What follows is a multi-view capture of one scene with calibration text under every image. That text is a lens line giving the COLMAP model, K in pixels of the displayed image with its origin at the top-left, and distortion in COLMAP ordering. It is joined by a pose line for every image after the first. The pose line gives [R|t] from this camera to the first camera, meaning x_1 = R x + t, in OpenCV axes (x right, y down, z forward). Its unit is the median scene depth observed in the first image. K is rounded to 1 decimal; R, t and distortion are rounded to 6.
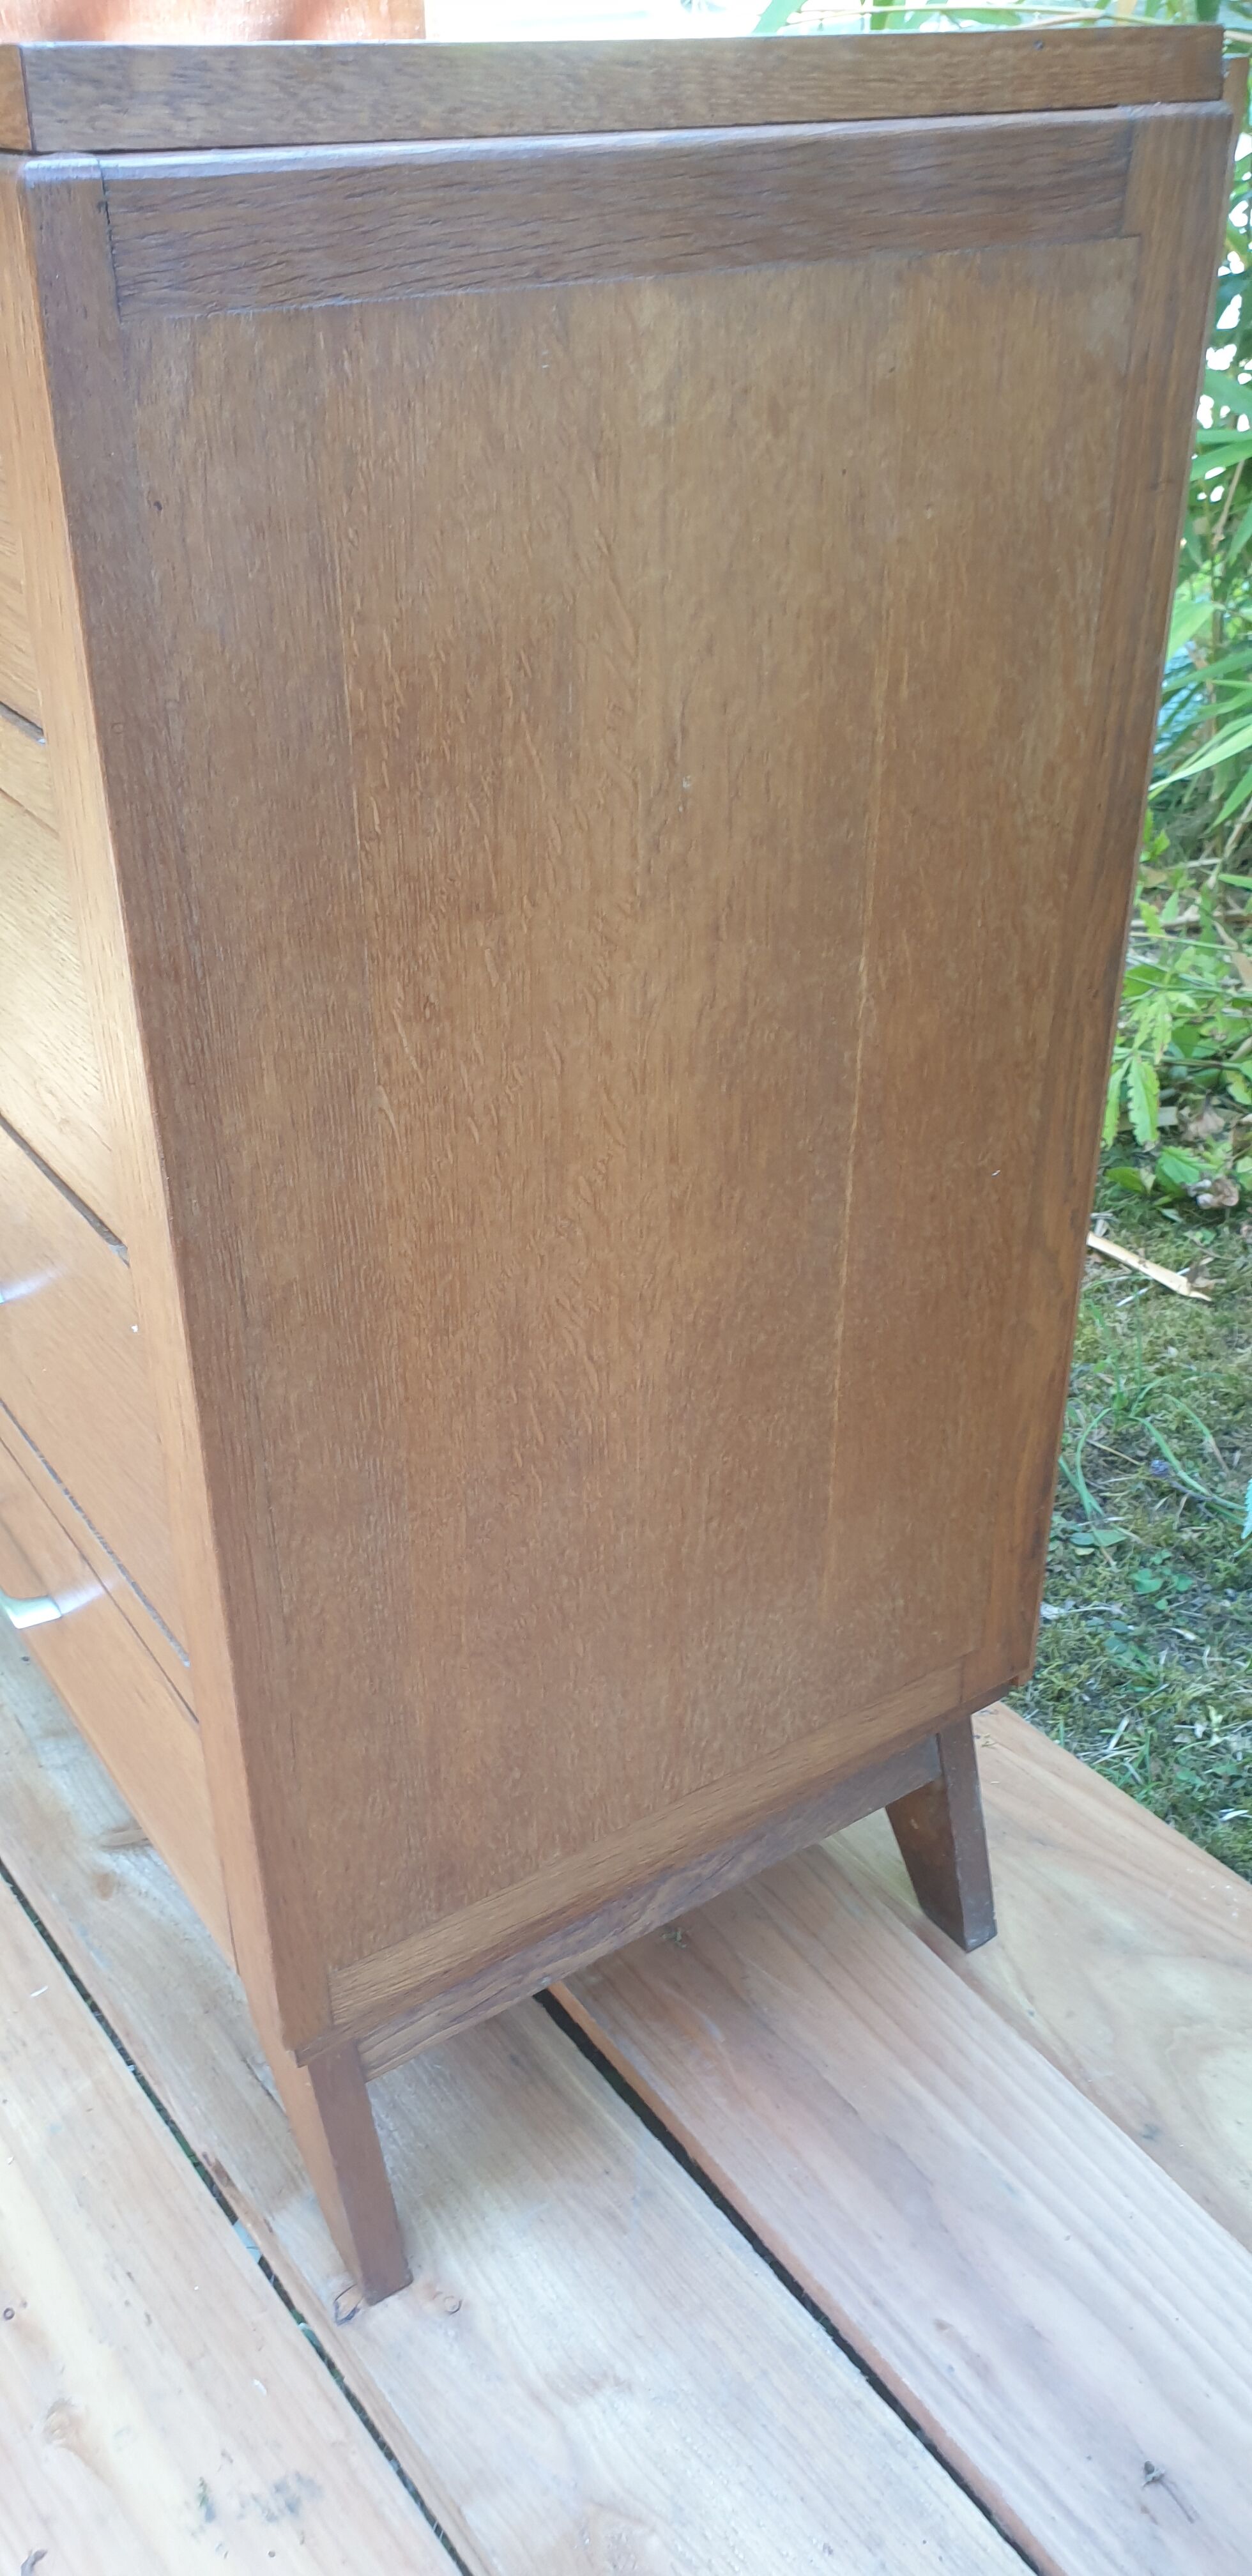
lens RADIAL K [[1989.2, 0, 623.8], [0, 1989.2, 1281.7], [0, 0, 1]] dist [-0.014433, 0.048104]
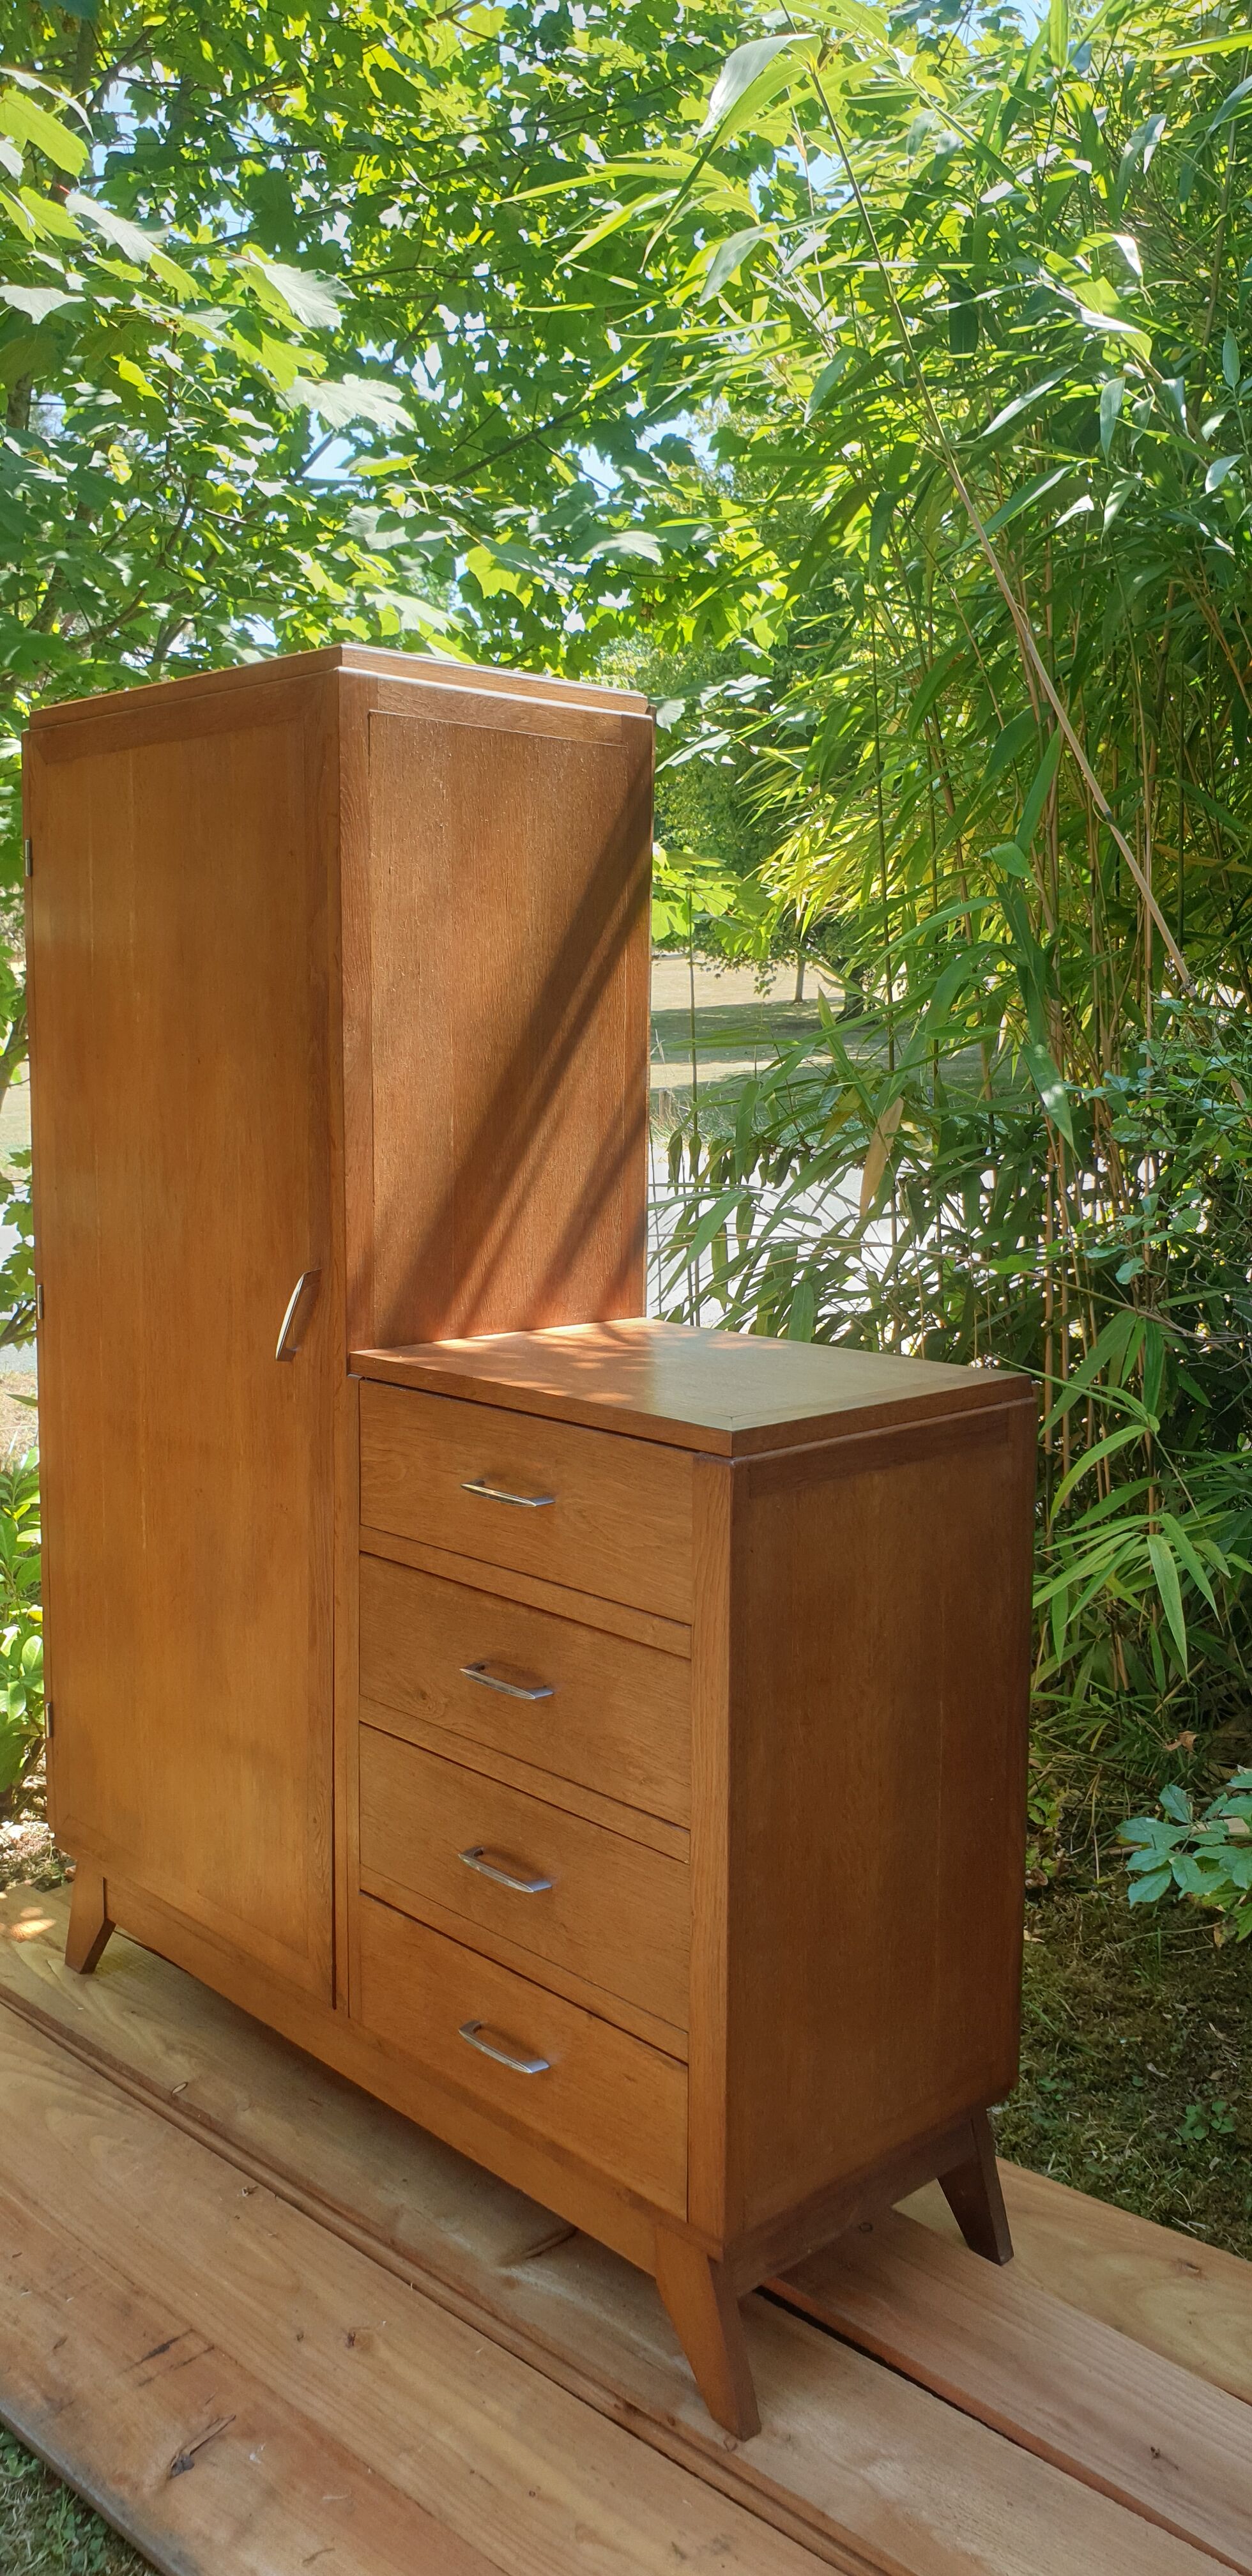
lens RADIAL K [[1989.7, 0, 626.0], [0, 1989.7, 1288.0], [0, 0, 1]] dist [-0.007019, 0.040684]
pose [[0.986380, -0.002334, 0.164465, -0.538448], [0.070533, 0.909301, -0.410119, 0.286085], [-0.148591, 0.416133, 0.897081, -1.112473]]
